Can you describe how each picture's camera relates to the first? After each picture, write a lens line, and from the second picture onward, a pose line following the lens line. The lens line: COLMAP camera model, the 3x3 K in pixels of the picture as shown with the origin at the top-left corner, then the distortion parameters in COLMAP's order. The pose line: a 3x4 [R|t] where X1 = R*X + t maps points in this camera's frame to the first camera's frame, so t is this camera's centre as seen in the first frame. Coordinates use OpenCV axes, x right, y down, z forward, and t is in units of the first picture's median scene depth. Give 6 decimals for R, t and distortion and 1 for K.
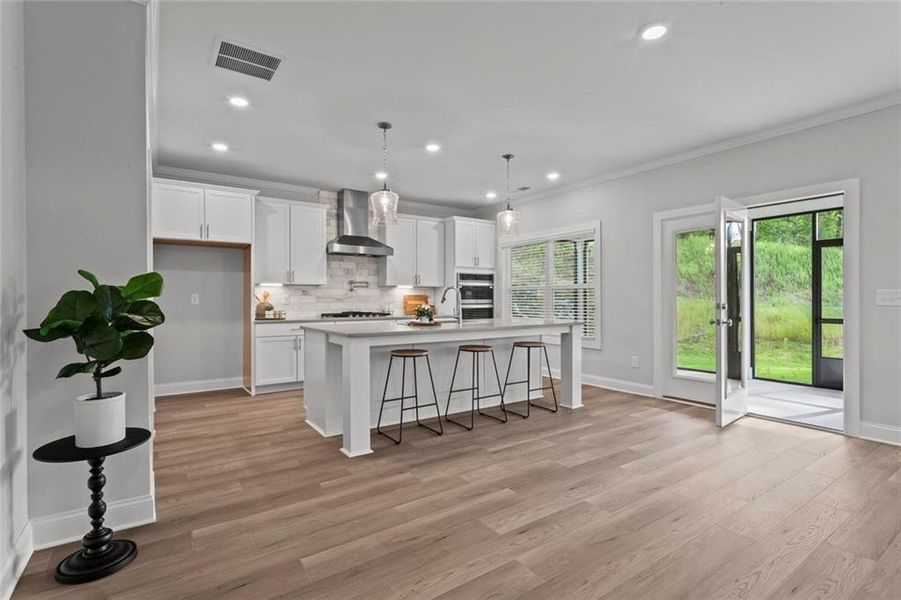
lens RADIAL K [[433.6, 0, 441.0], [0, 433.6, 302.0], [0, 0, 1]] dist [0.000767, 0.001651]
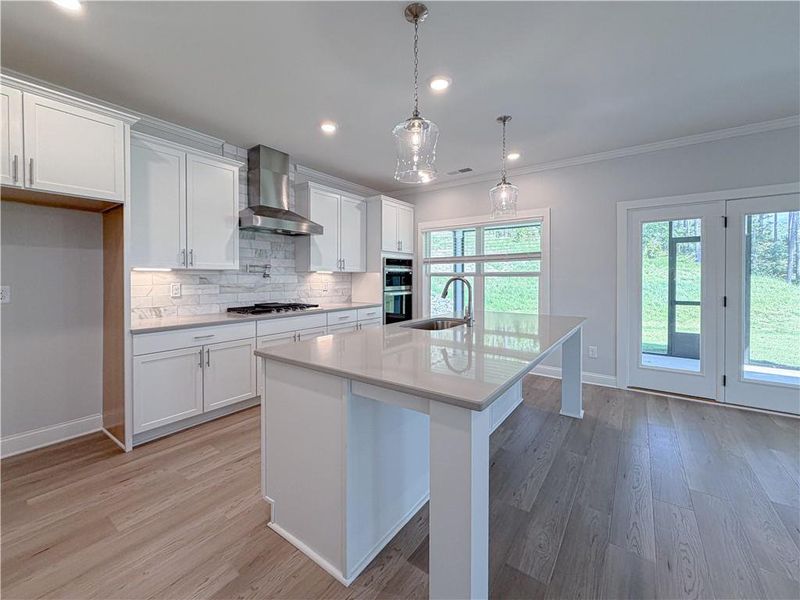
lens RADIAL K [[333.6, 0, 390.3], [0, 333.6, 282.3], [0, 0, 1]] dist [0.001699, 0.000146]
pose [[0.943553, -0.002479, 0.331212, -0.204150], [-0.000570, 0.999958, 0.009108, -0.023689], [-0.331221, -0.008782, 0.943512, 0.367873]]
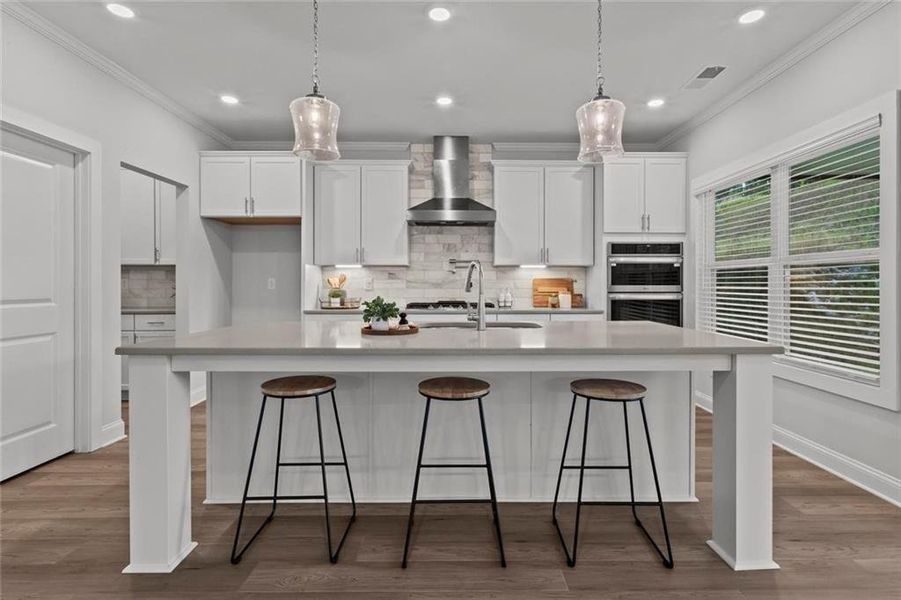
lens RADIAL K [[437.4, 0, 456.8], [0, 437.4, 288.0], [0, 0, 1]] dist [-0.000112, 0.000699]
pose [[0.834518, 0.008287, -0.550919, 0.227886], [-0.006730, 0.999966, 0.004847, -0.003875], [0.550940, -0.000337, 0.834545, 0.395335]]
